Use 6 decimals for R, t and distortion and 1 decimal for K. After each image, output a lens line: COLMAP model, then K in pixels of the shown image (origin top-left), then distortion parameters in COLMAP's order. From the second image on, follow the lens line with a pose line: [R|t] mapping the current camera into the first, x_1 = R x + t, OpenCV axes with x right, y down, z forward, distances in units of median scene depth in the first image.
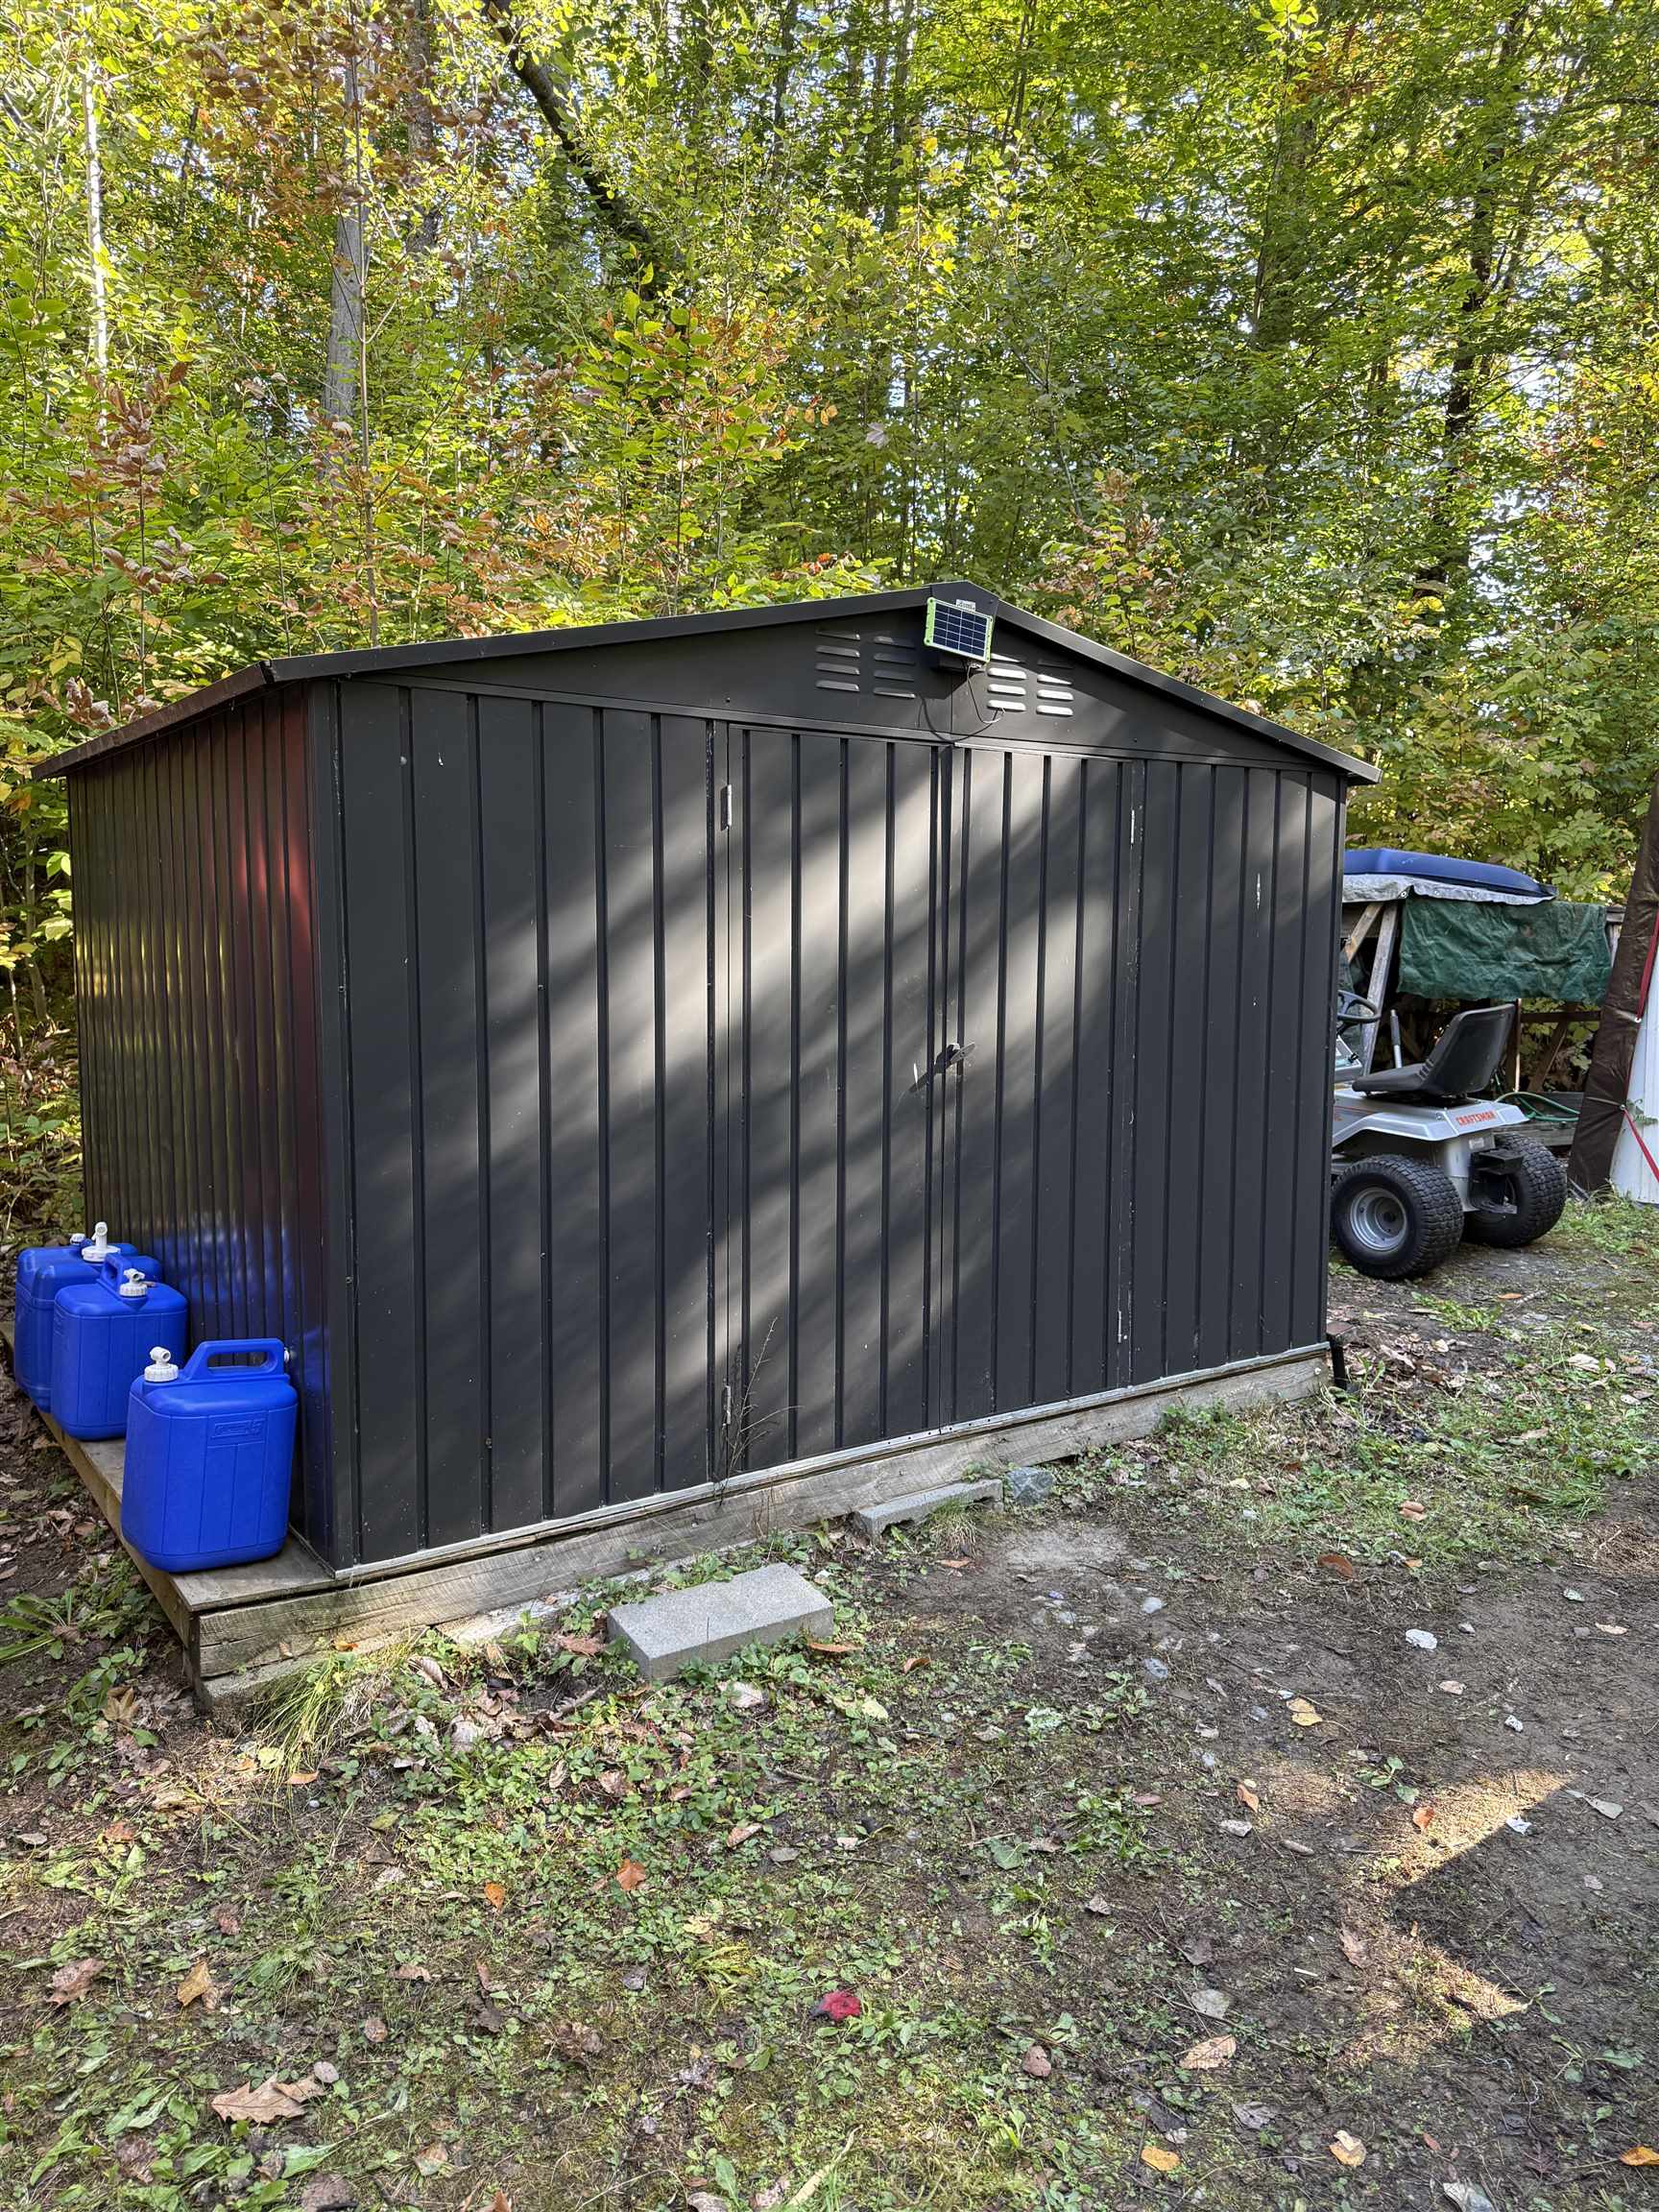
lens RADIAL K [[1571.0, 0, 832.6], [0, 1571.0, 1100.6], [0, 0, 1]] dist [0.043445, -0.024884]
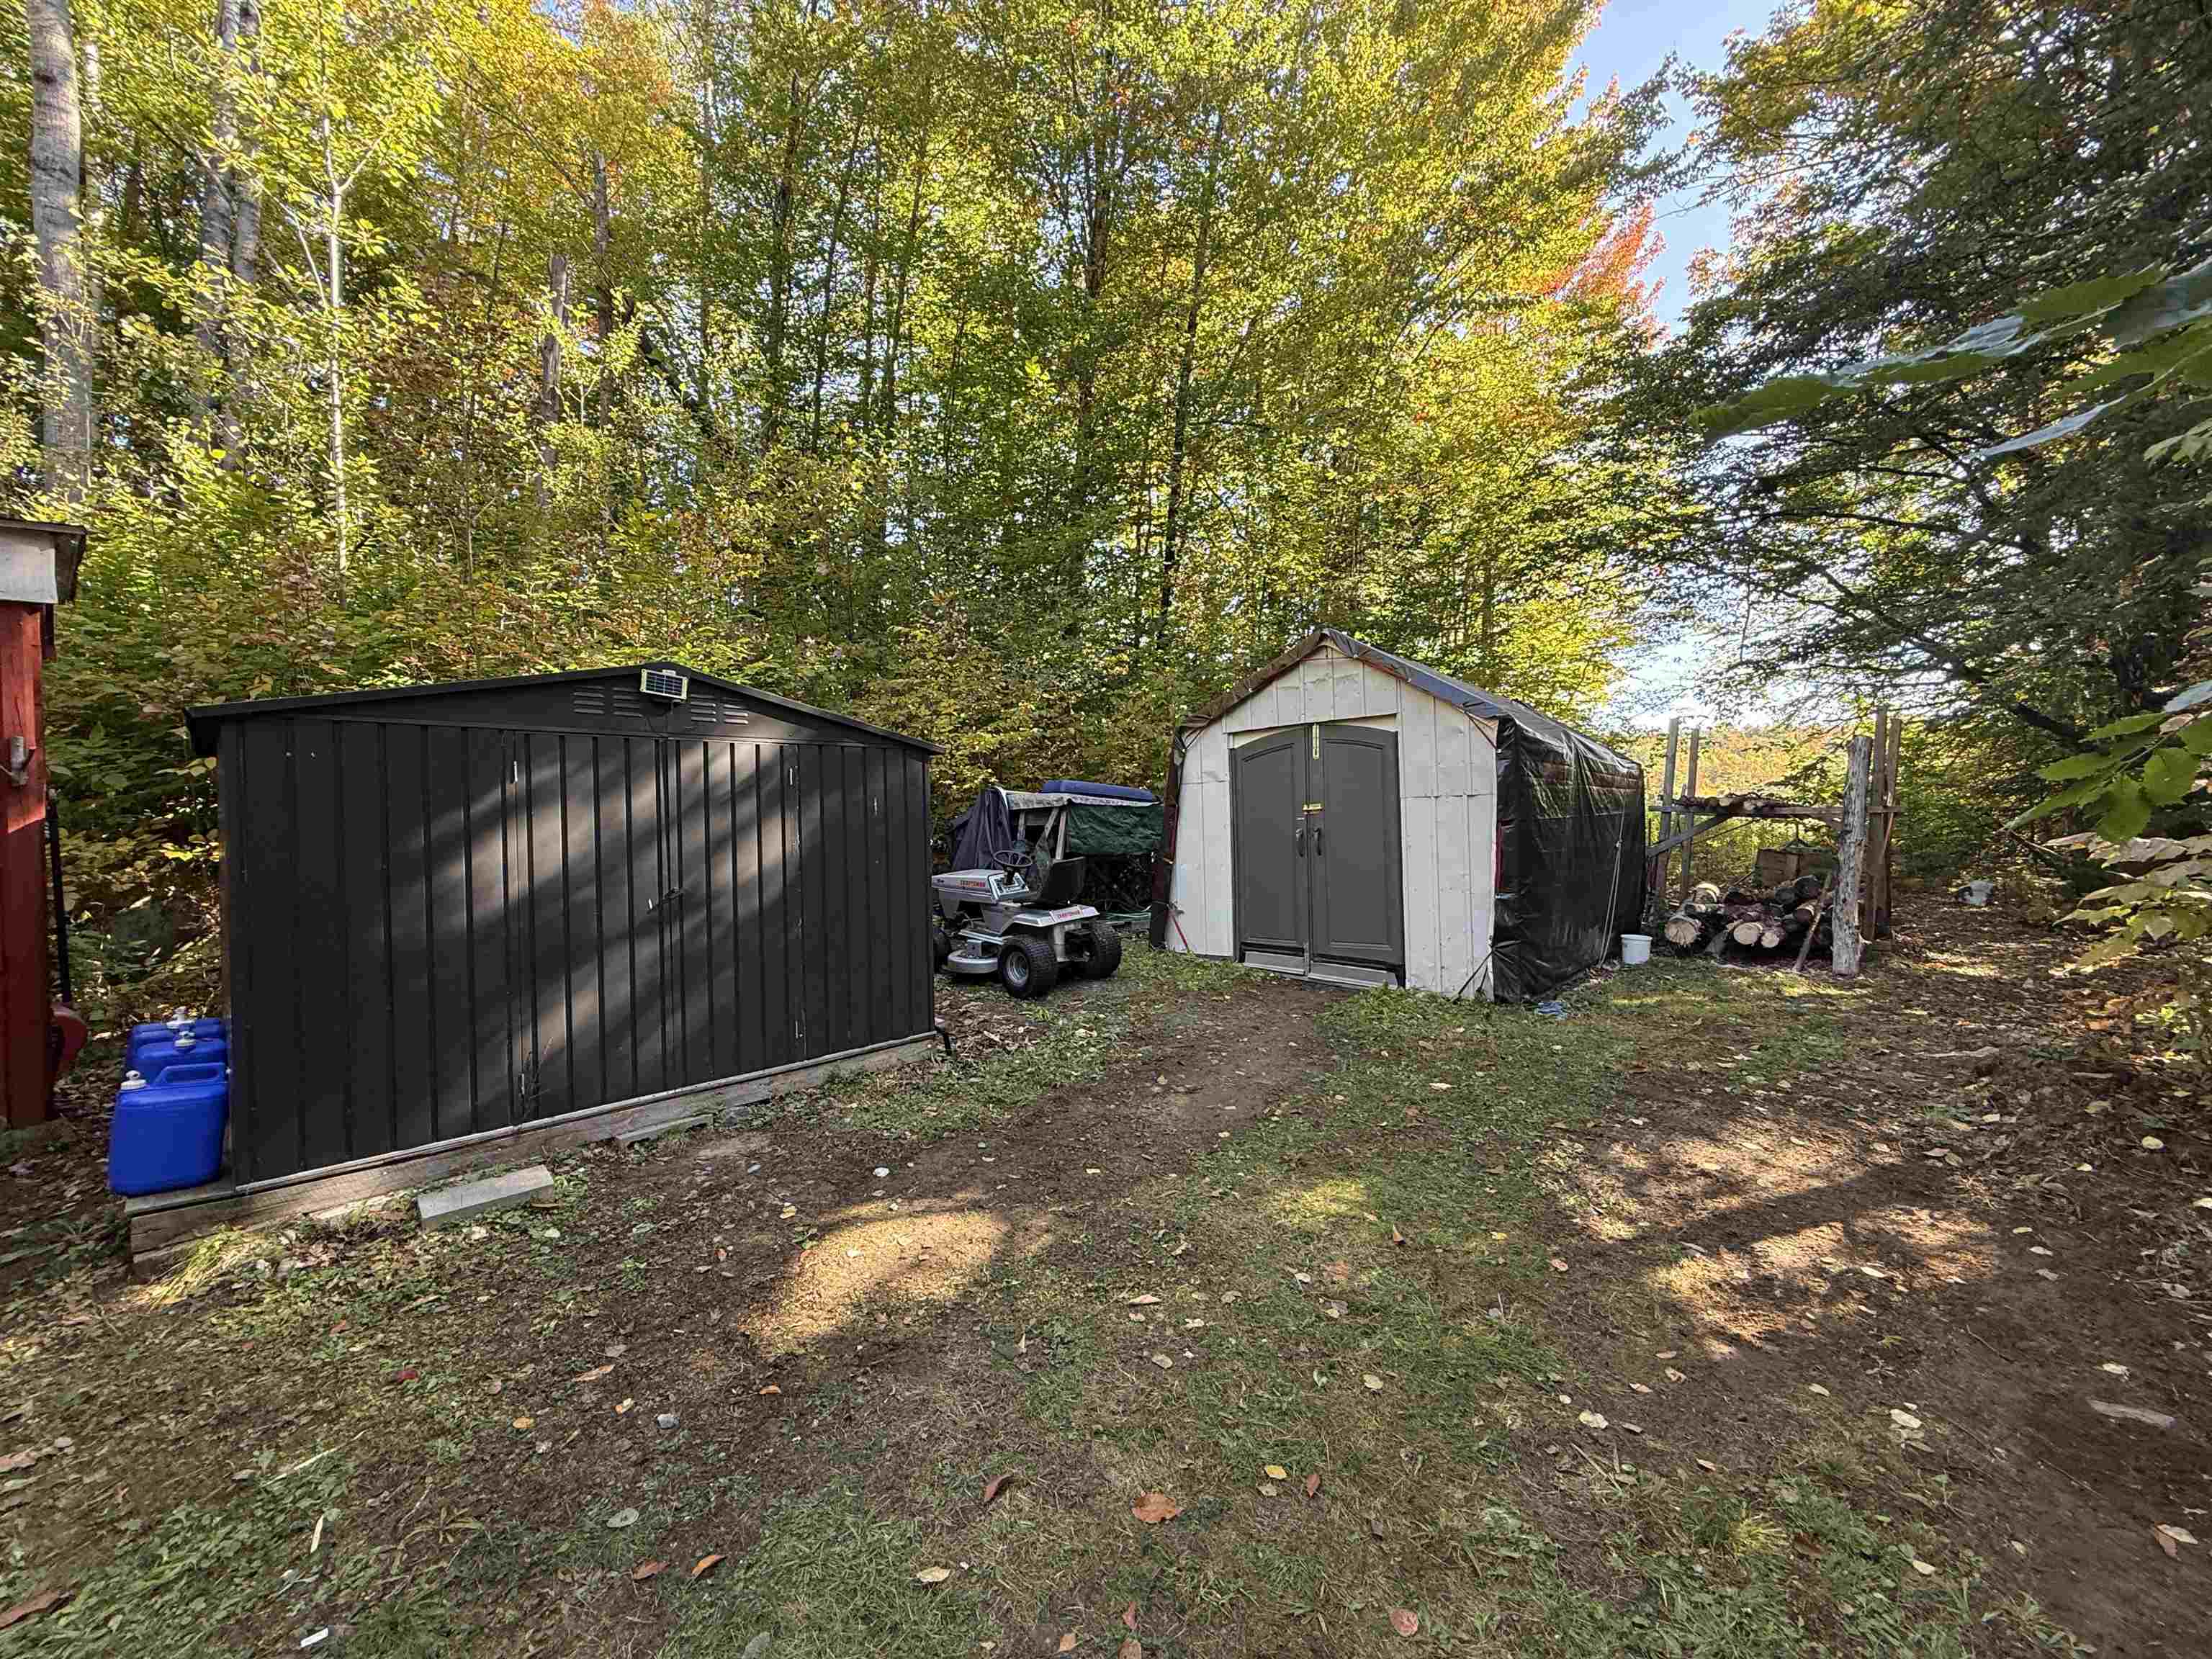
lens RADIAL K [[882.6, 0, 1093.7], [0, 882.6, 824.6], [0, 0, 1]] dist [-0.000969, 0.001220]
pose [[0.983602, -0.024686, 0.178657, 0.370839], [0.043152, 0.994028, -0.100226, 0.017292], [-0.175116, 0.106292, 0.978793, -0.169347]]
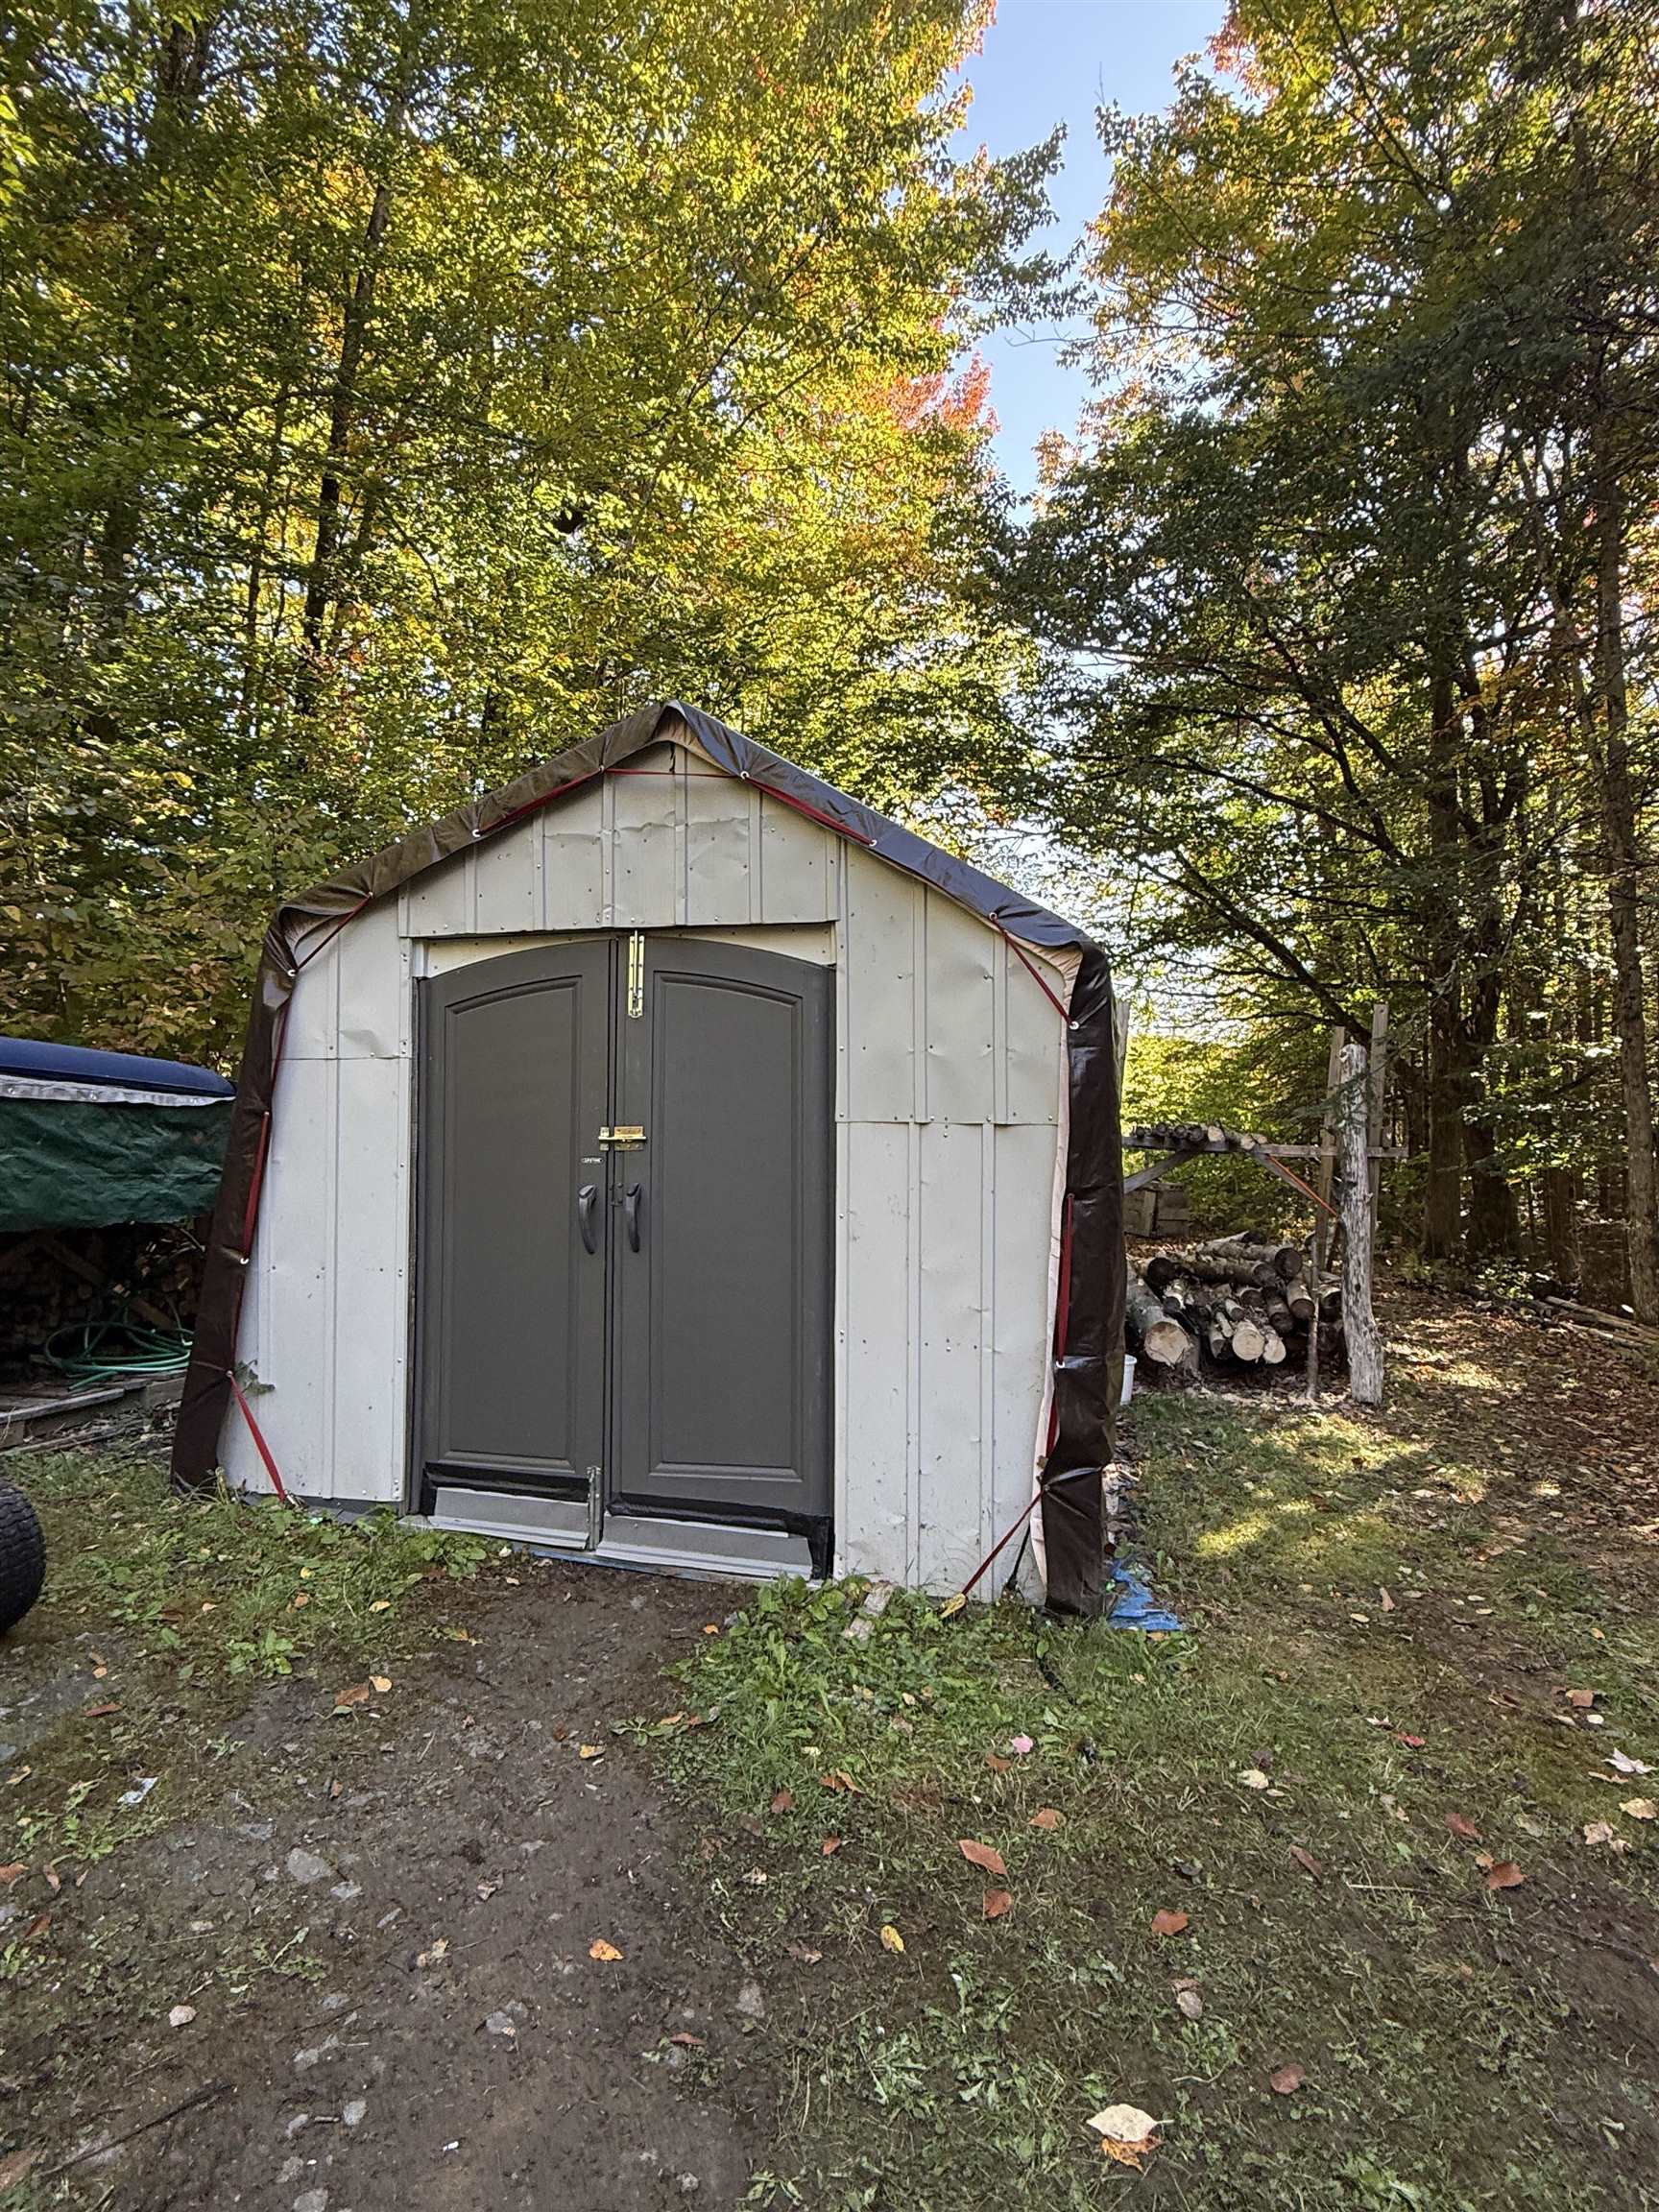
lens RADIAL K [[1156.1, 0, 825.1], [0, 1156.1, 1102.6], [0, 0, 1]] dist [0.001318, 0.000070]
pose [[0.775809, 0.014658, 0.630797, 0.655964], [0.054182, 0.994490, -0.089746, -0.109986], [-0.628637, 0.103803, 0.770740, 0.661952]]
